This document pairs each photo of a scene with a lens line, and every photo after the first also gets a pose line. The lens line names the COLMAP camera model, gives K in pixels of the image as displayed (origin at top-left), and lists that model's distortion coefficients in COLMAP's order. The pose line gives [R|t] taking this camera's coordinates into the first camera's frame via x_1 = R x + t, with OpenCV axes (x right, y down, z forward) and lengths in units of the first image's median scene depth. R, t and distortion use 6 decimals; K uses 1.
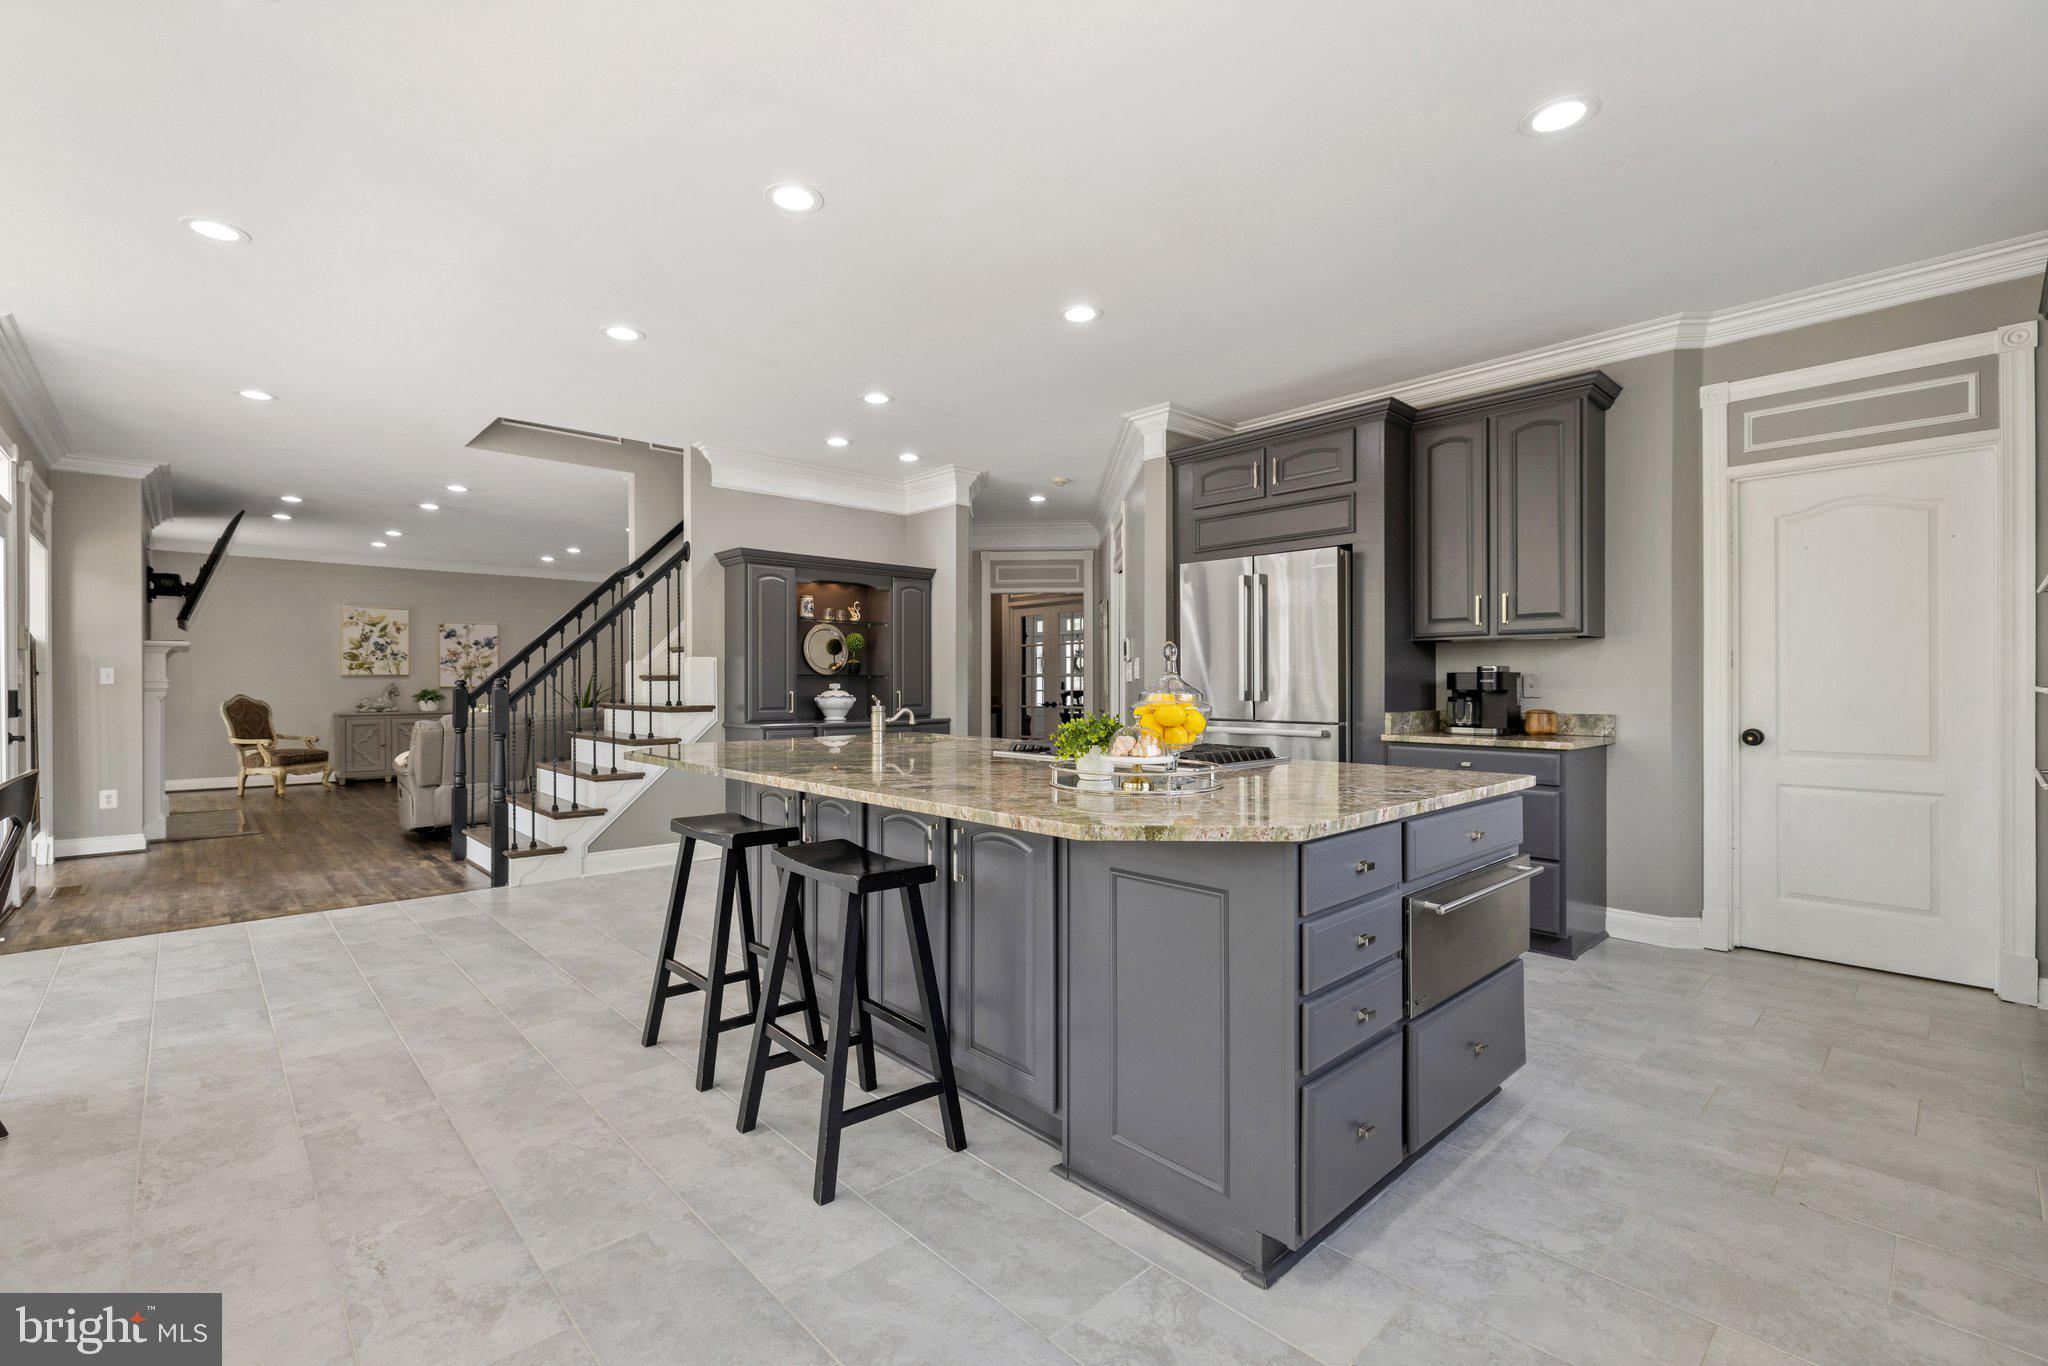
lens RADIAL K [[879.4, 0, 1004.1], [0, 879.4, 679.6], [0, 0, 1]] dist [0.000362, 0.001265]
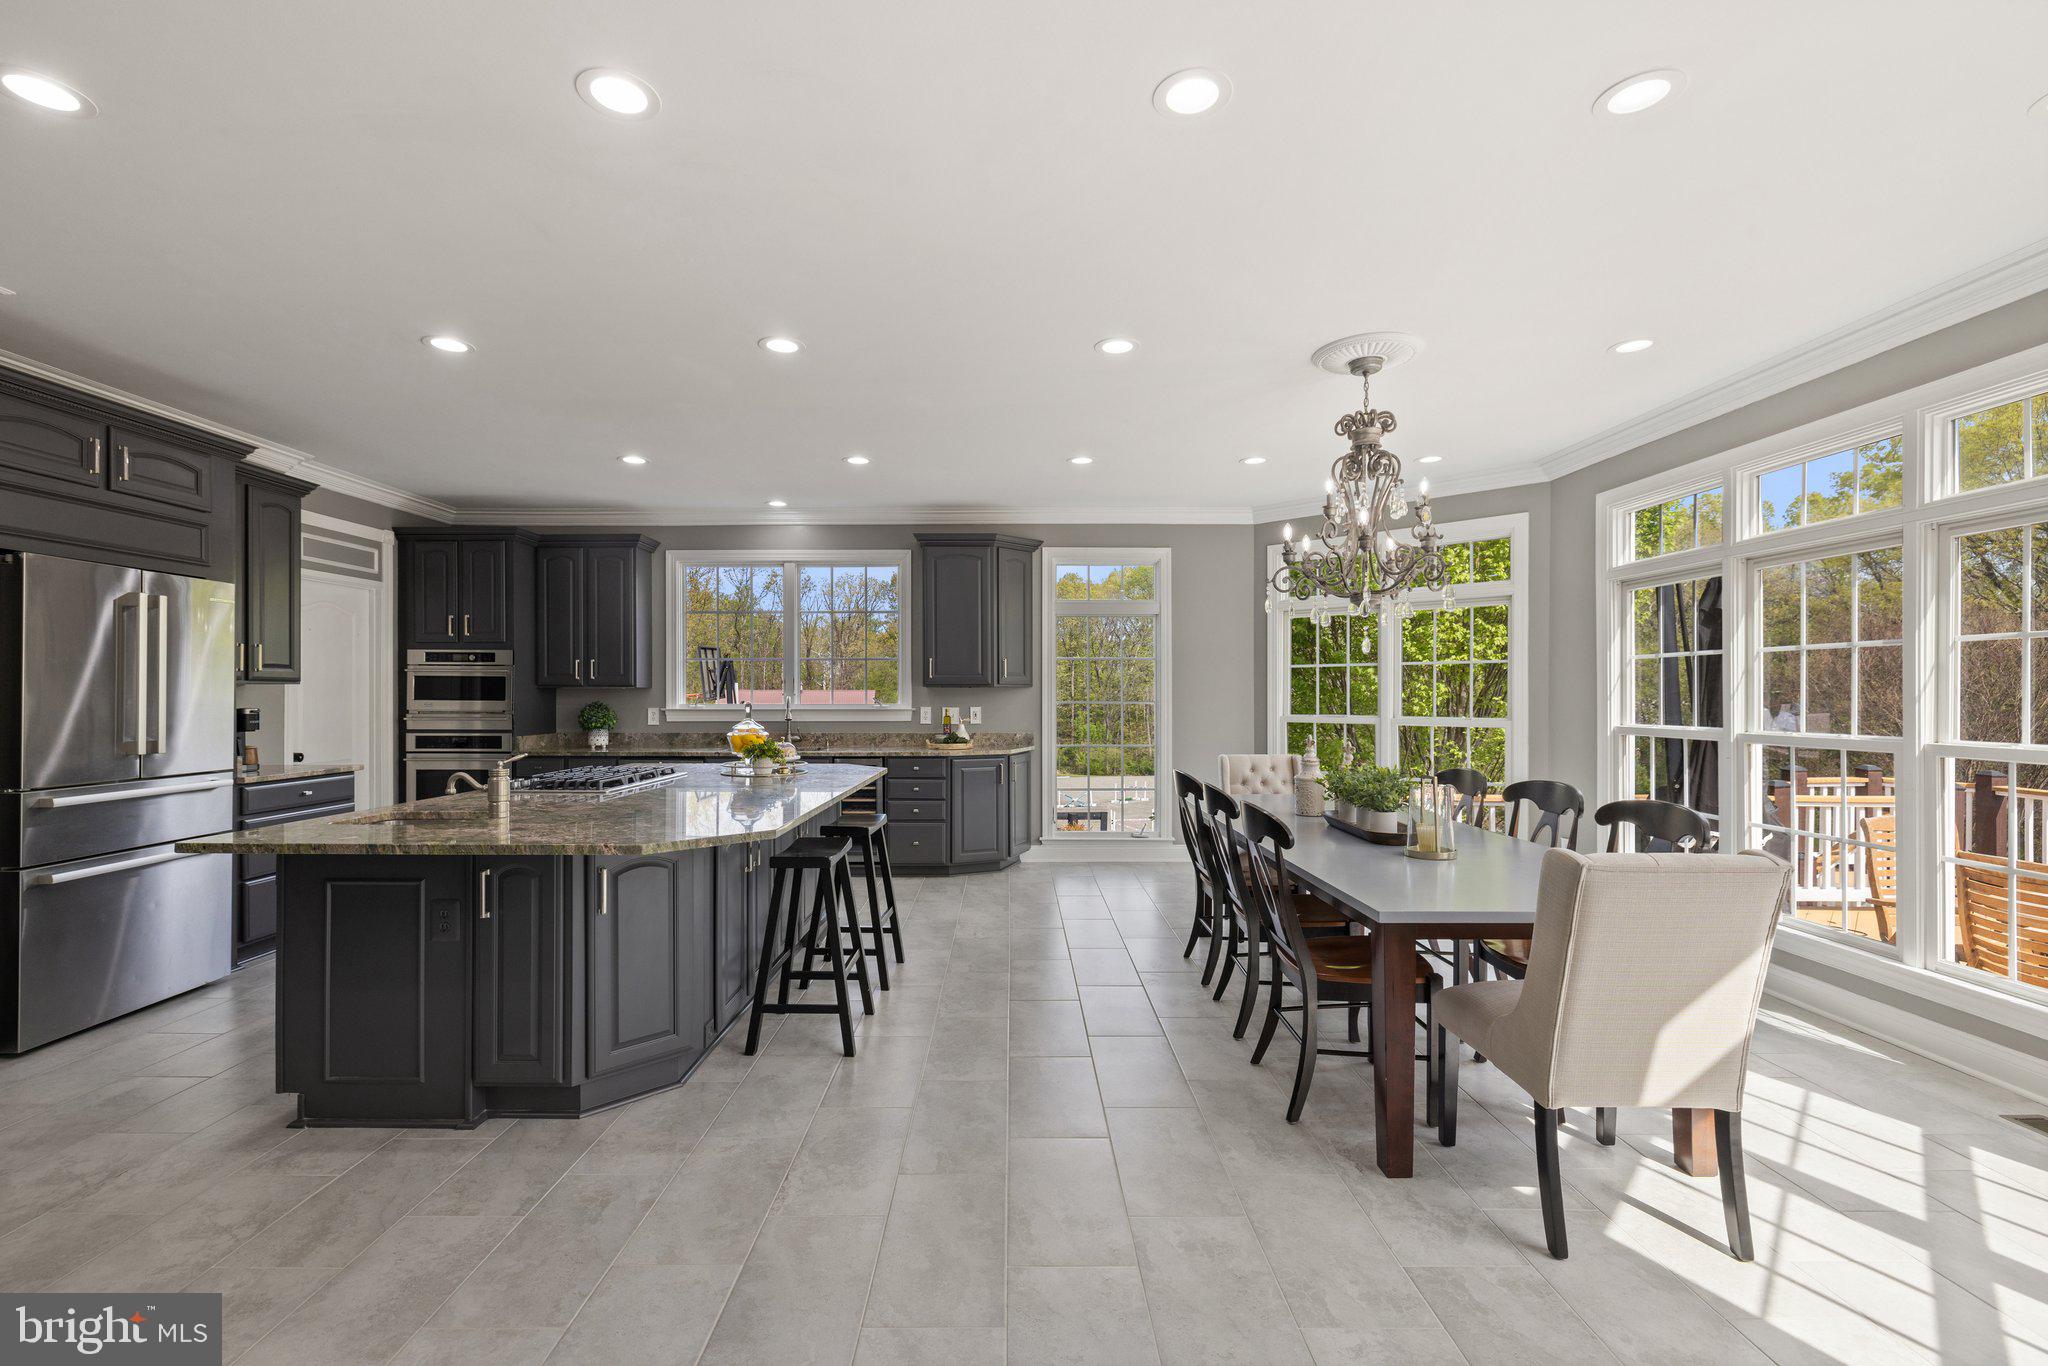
lens RADIAL K [[892.0, 0, 1008.6], [0, 892.0, 697.1], [0, 0, 1]] dist [-0.010432, 0.002020]
pose [[-0.727769, 0.002067, 0.685820, -0.953860], [-0.000312, 0.999994, -0.003345, -0.027638], [-0.685823, -0.002648, -0.727764, 1.210407]]
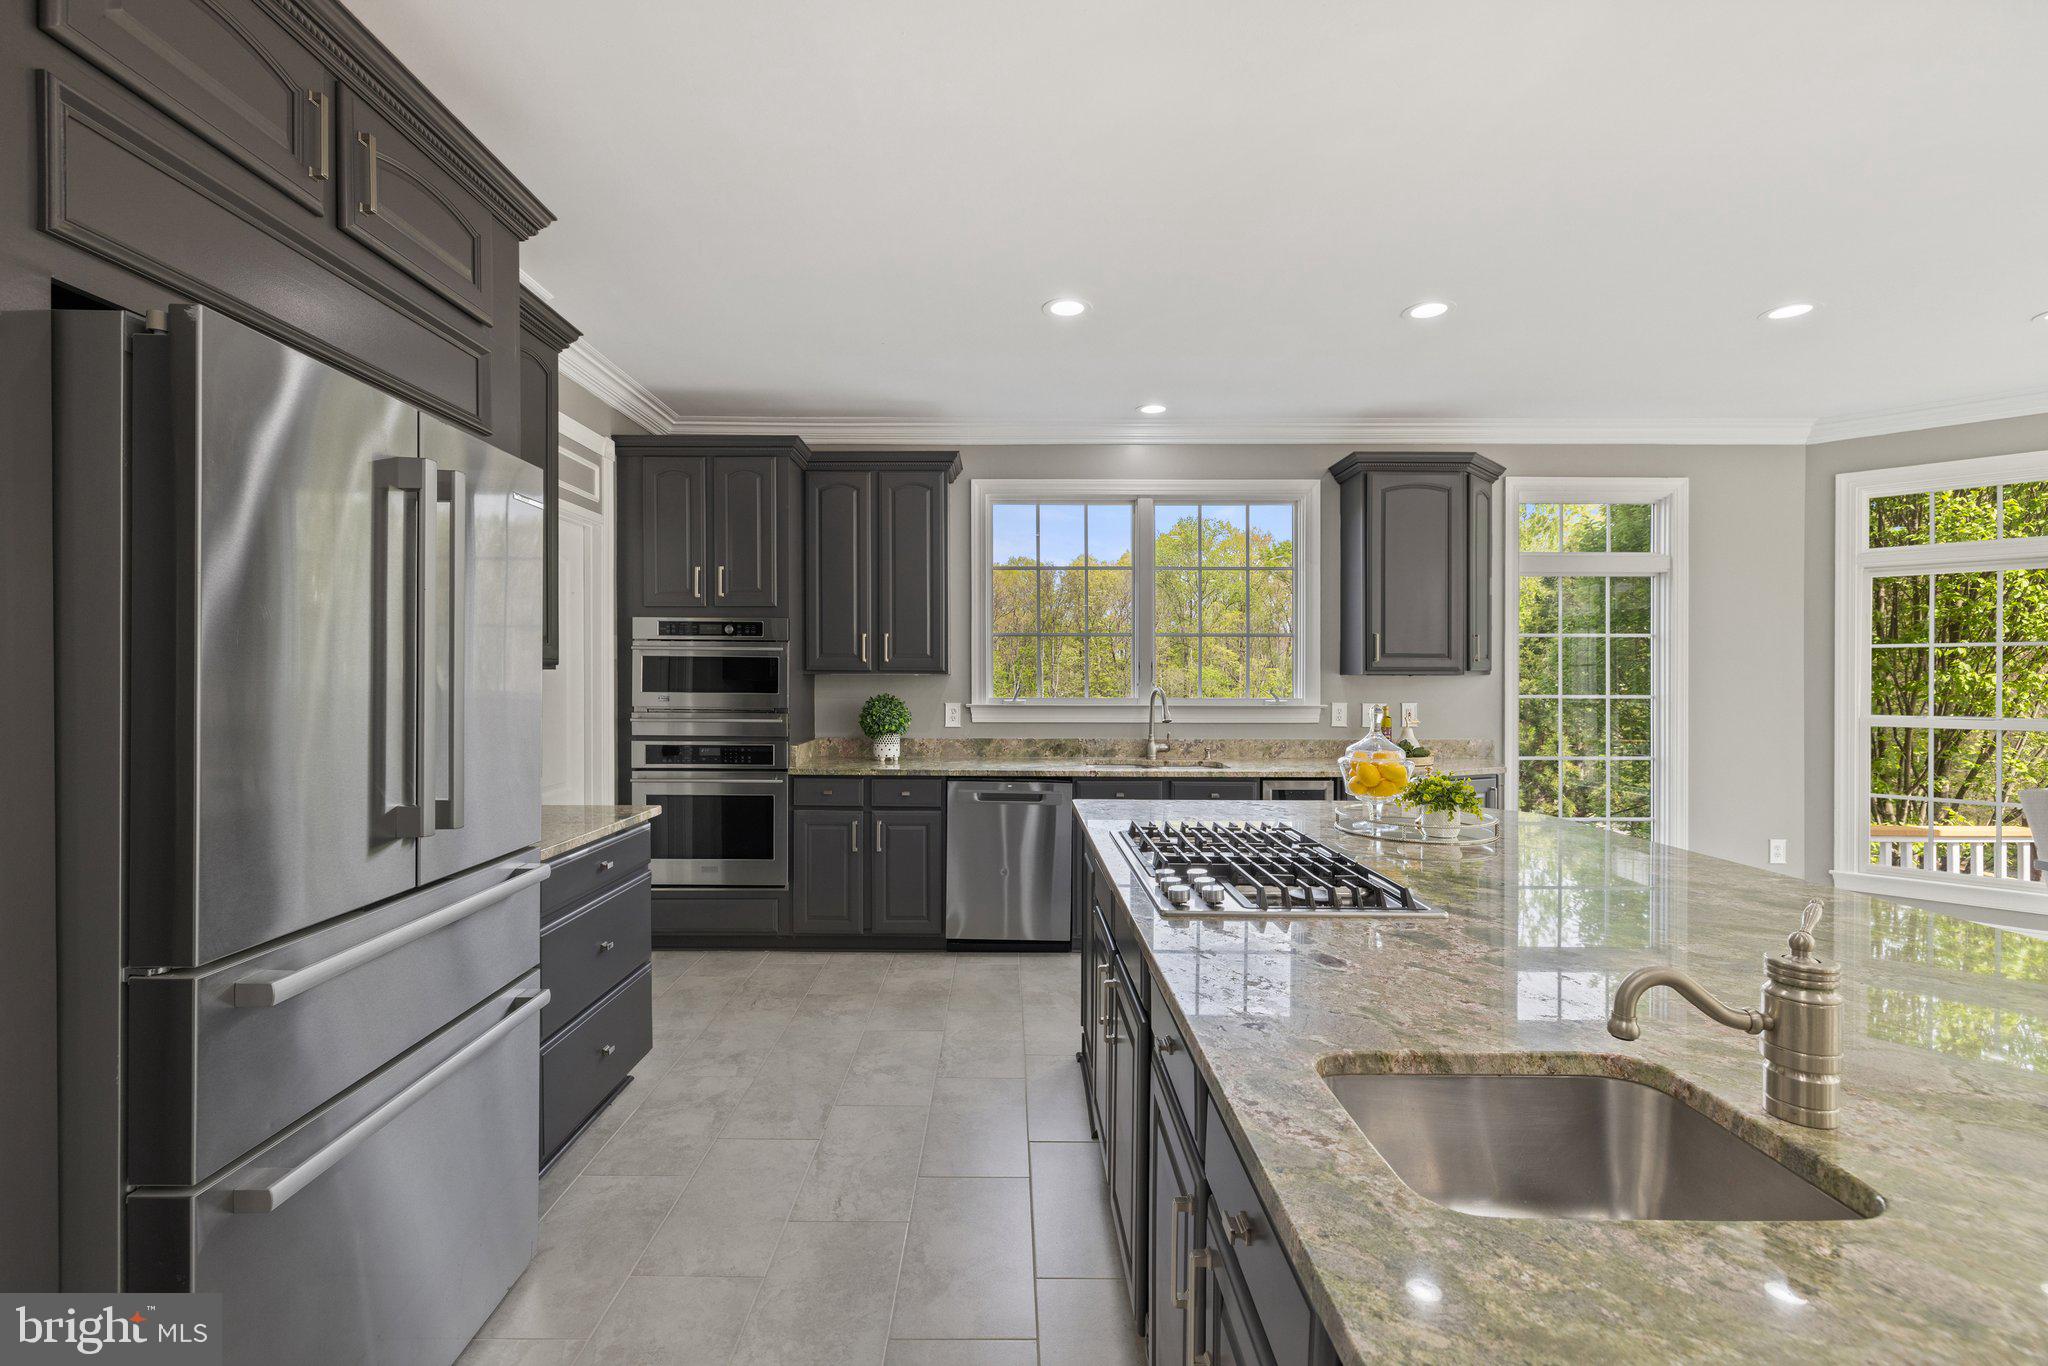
lens RADIAL K [[892.0, 0, 1024.8], [0, 892.0, 681.8], [0, 0, 1]] dist [-0.010432, 0.002020]
pose [[-0.722474, -0.004827, 0.691382, -0.165712], [-0.004656, 0.999987, 0.002116, -0.043920], [-0.691383, -0.001690, -0.722487, 1.240737]]
